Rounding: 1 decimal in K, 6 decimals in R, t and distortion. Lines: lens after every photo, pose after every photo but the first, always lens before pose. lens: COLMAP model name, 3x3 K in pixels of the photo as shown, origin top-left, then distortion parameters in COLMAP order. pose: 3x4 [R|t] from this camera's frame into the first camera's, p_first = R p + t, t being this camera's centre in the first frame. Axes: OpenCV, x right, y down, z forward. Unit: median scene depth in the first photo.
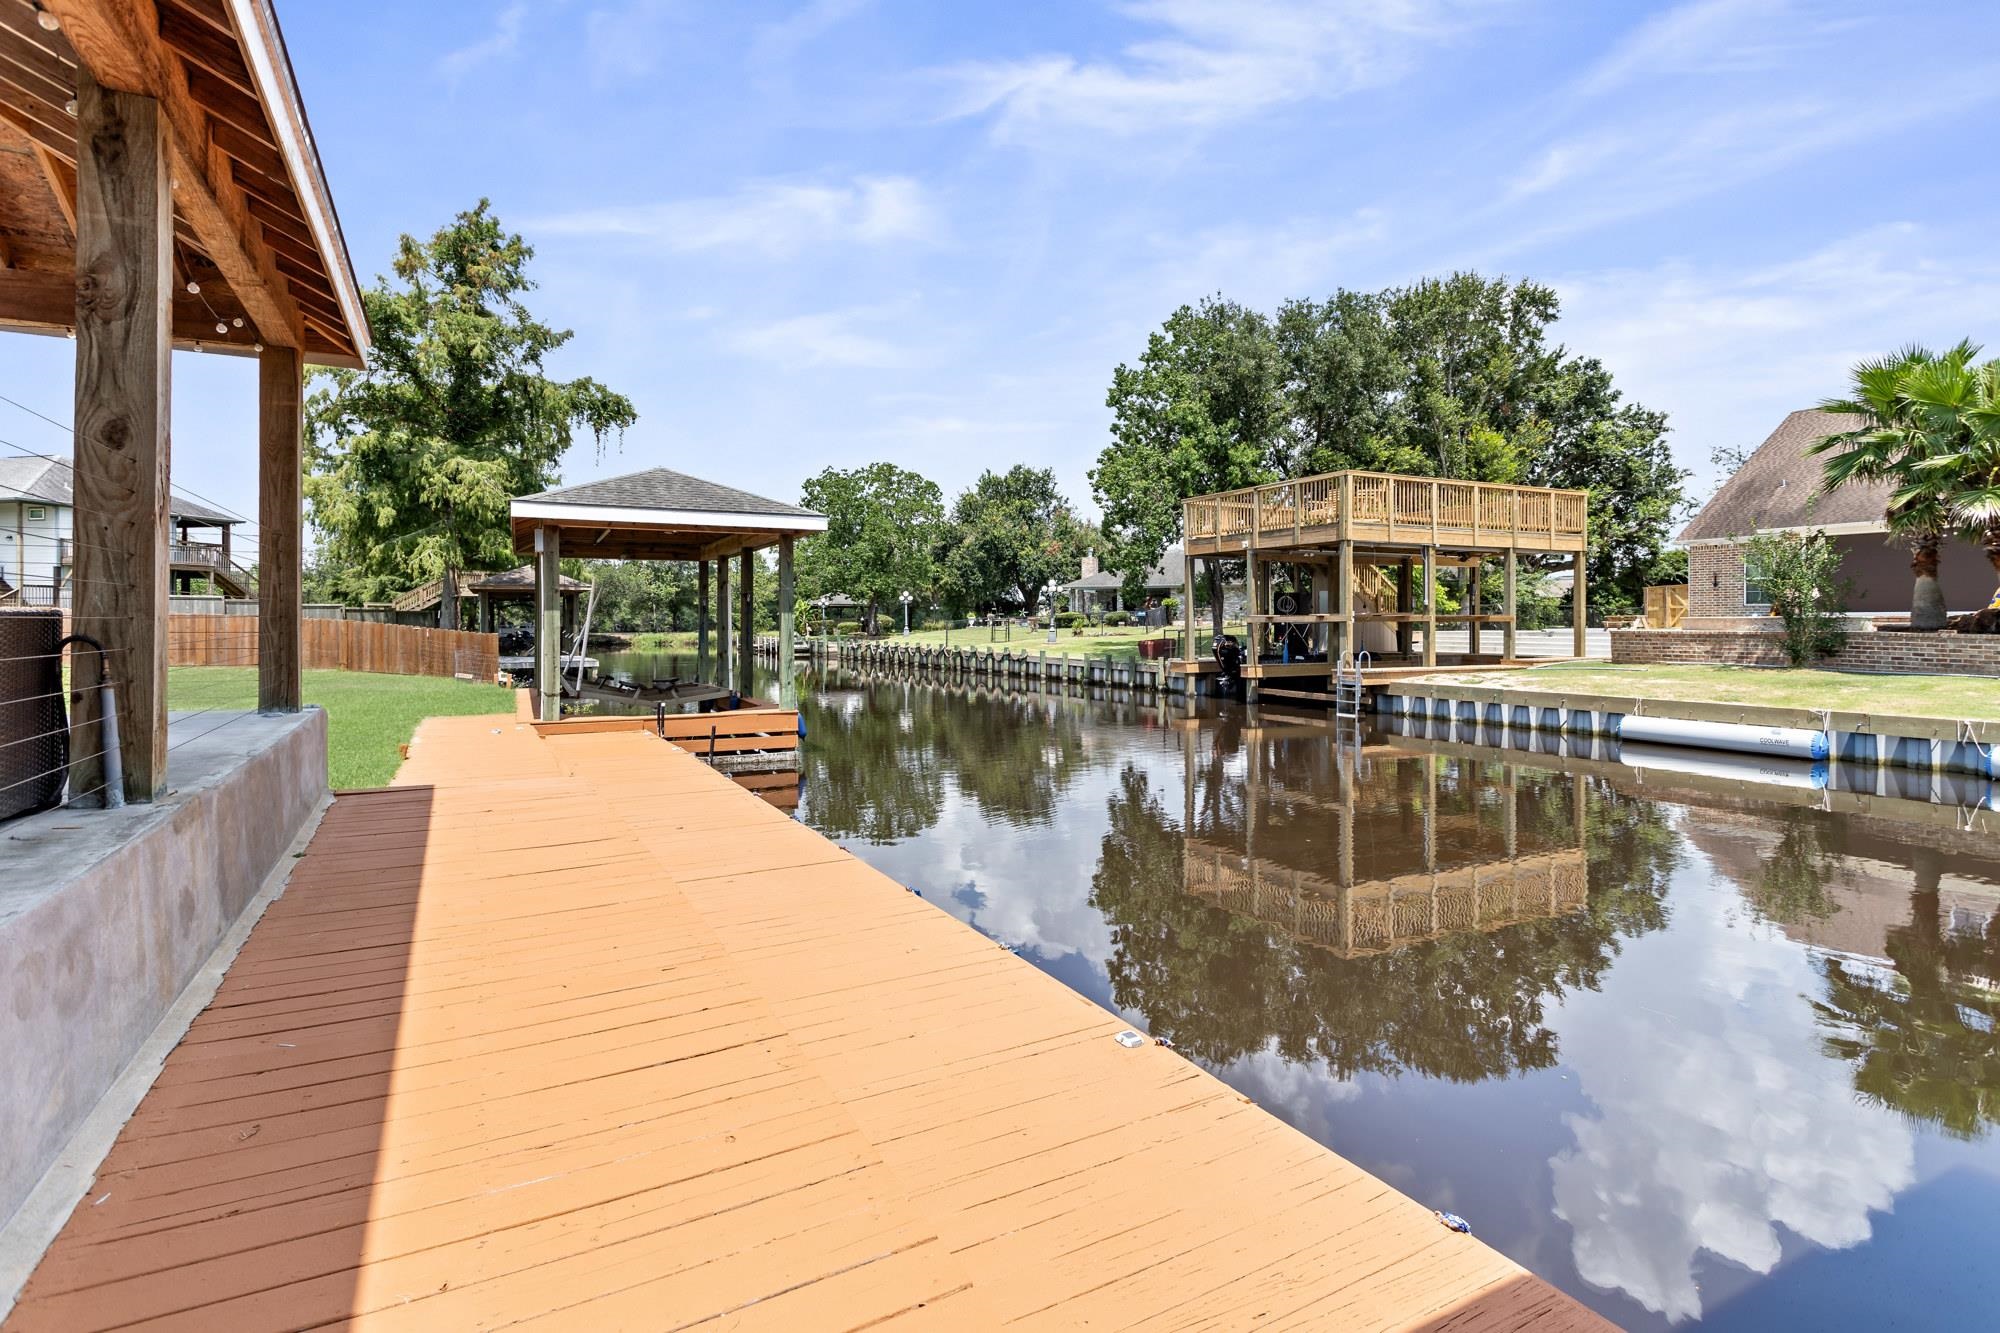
lens RADIAL K [[978.0, 0, 983.0], [0, 978.0, 640.9], [0, 0, 1]] dist [0.001509, 0.001313]
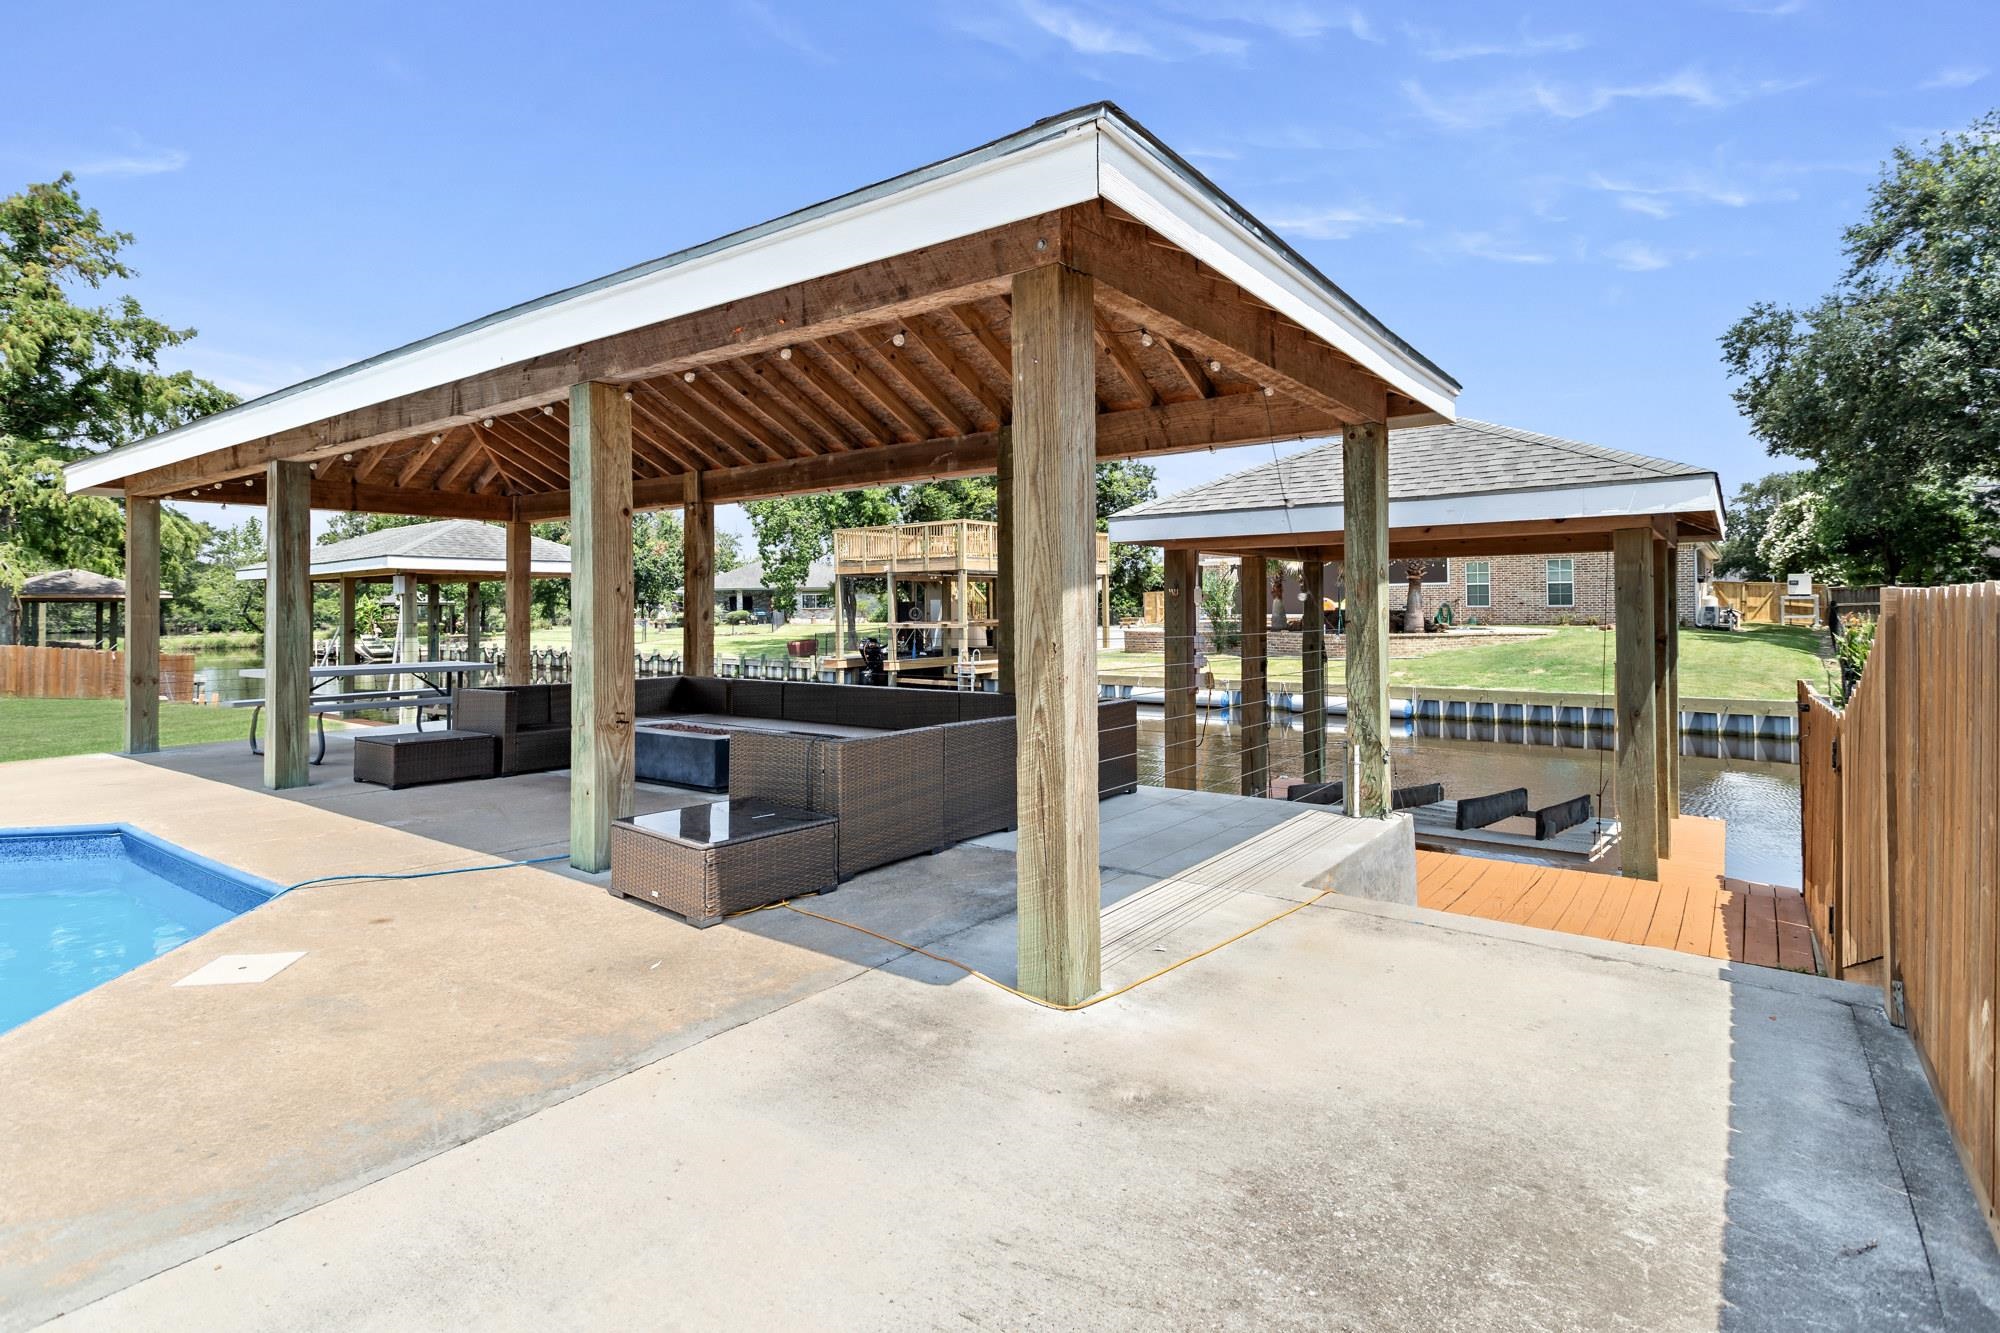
lens RADIAL K [[978.0, 0, 1024.6], [0, 978.0, 611.0], [0, 0, 1]] dist [0.001509, 0.001313]
pose [[0.891445, -0.008039, 0.453057, -0.137031], [0.016843, 0.999740, -0.015402, -0.015953], [-0.452815, 0.021360, 0.891349, -0.211030]]
